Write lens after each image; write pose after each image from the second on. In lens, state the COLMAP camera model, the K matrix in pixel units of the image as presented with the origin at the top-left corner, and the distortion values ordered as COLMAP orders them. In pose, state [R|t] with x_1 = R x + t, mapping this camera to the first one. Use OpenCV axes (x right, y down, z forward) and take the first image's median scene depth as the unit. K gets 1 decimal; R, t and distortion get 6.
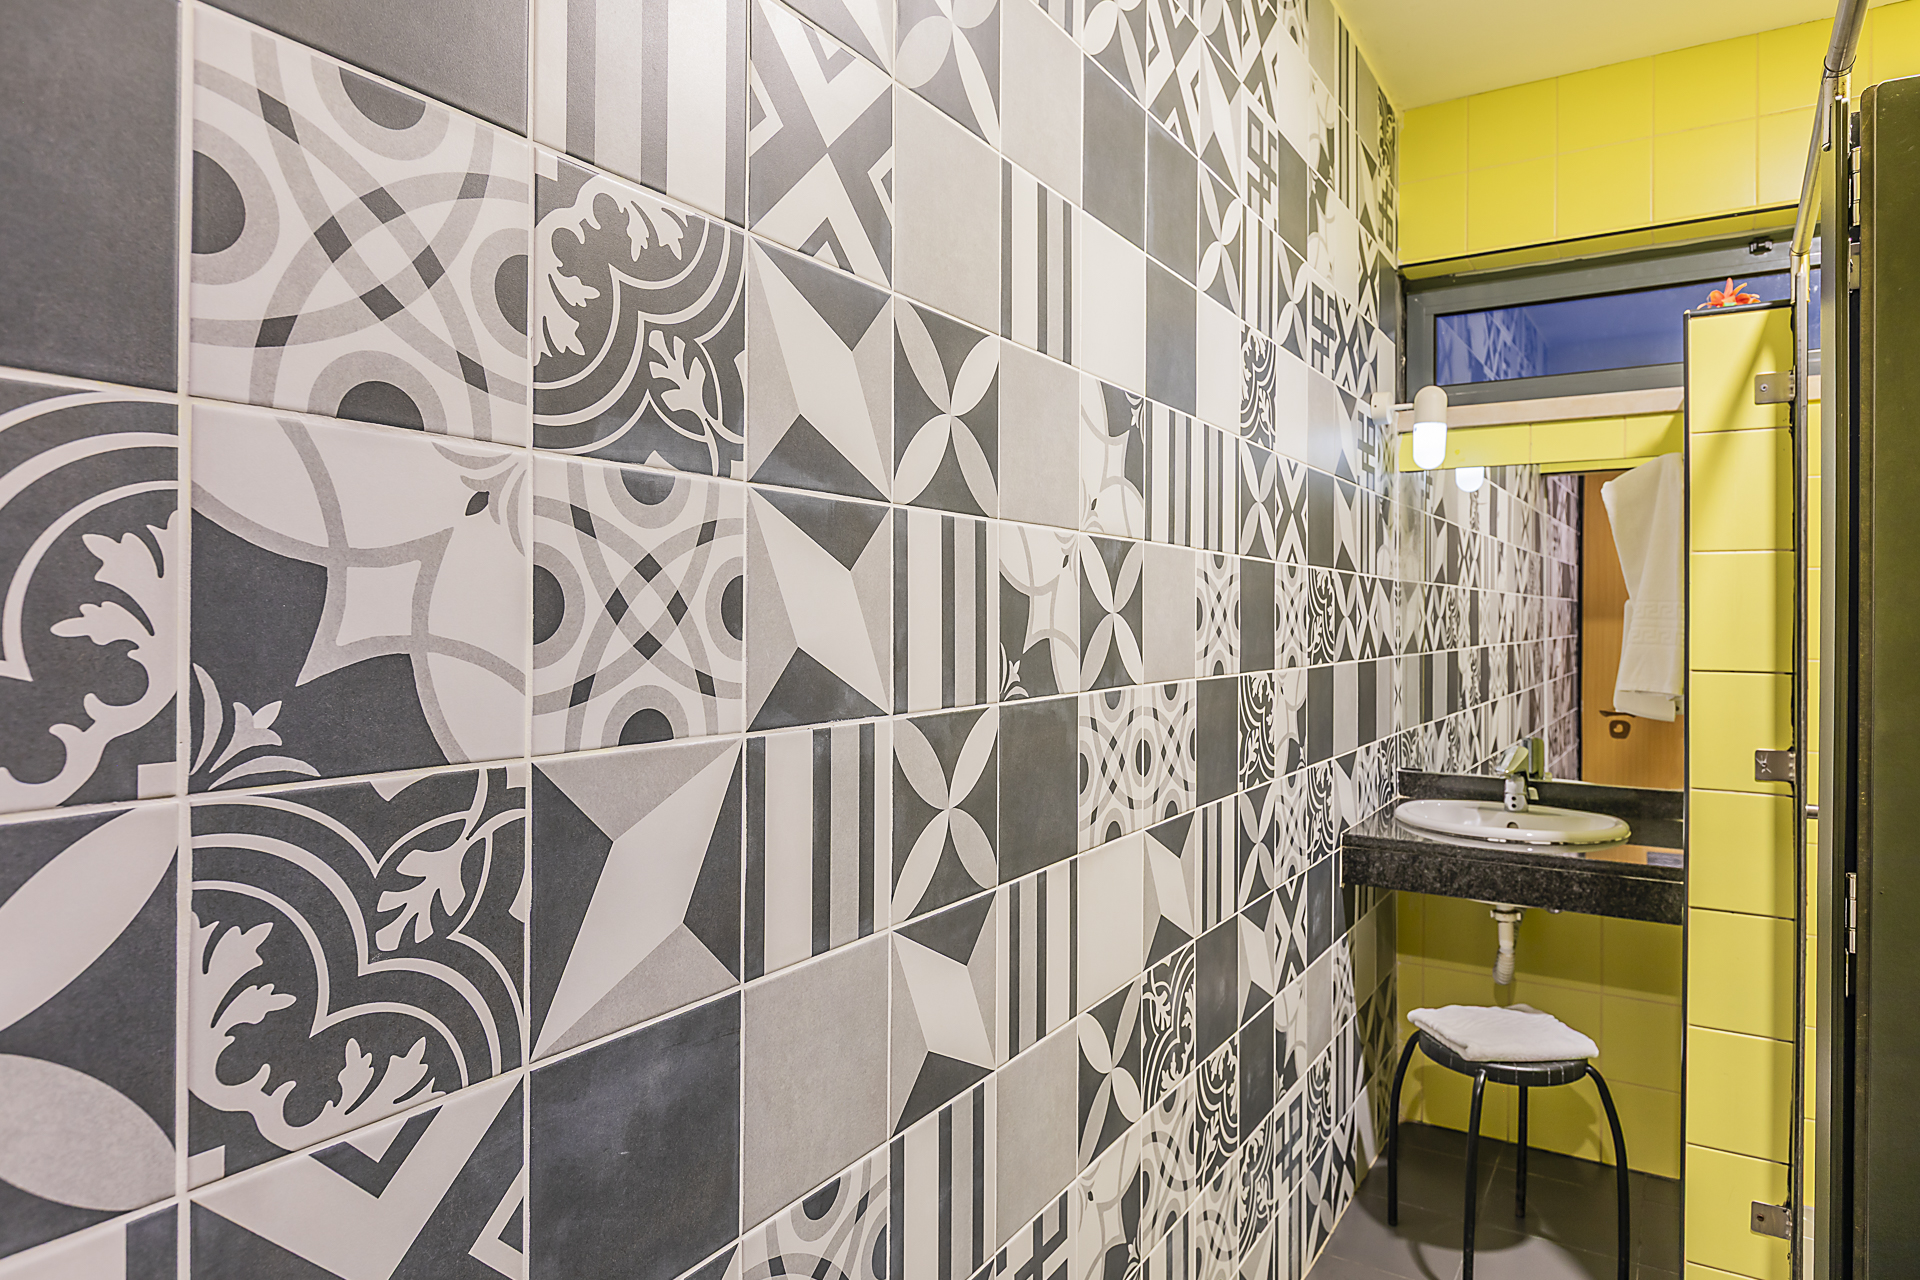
lens RADIAL K [[1163.4, 0, 932.3], [0, 1163.4, 618.7], [0, 0, 1]] dist [-0.005073, -0.003059]
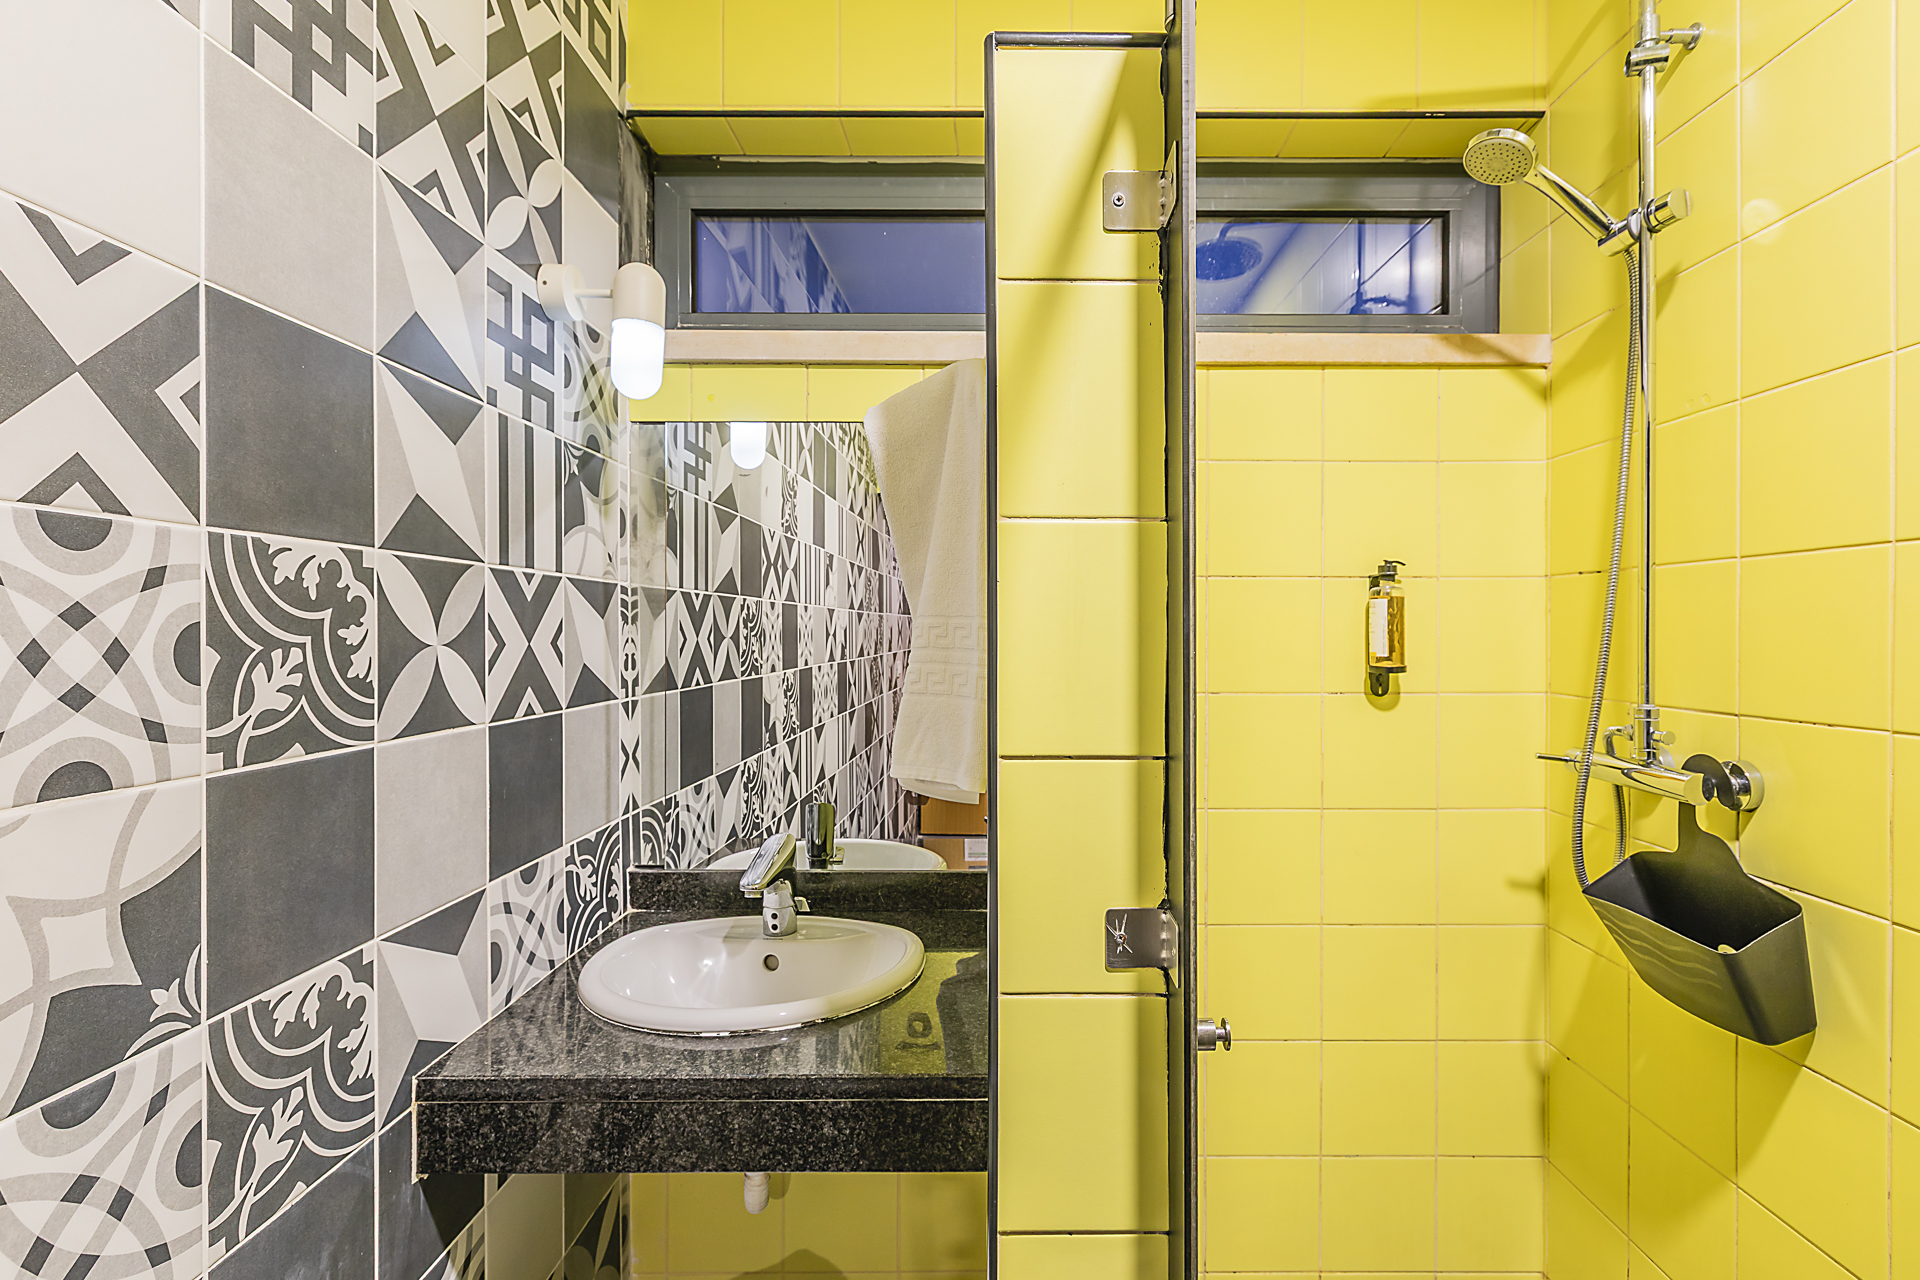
lens RADIAL K [[852.9, 0, 947.9], [0, 852.9, 638.0], [0, 0, 1]] dist [-0.000869, -0.000574]
pose [[0.869211, -0.008054, 0.494376, 0.288985], [0.003284, 0.999939, 0.010517, -0.006523], [-0.494431, -0.007518, 0.869184, 0.441018]]
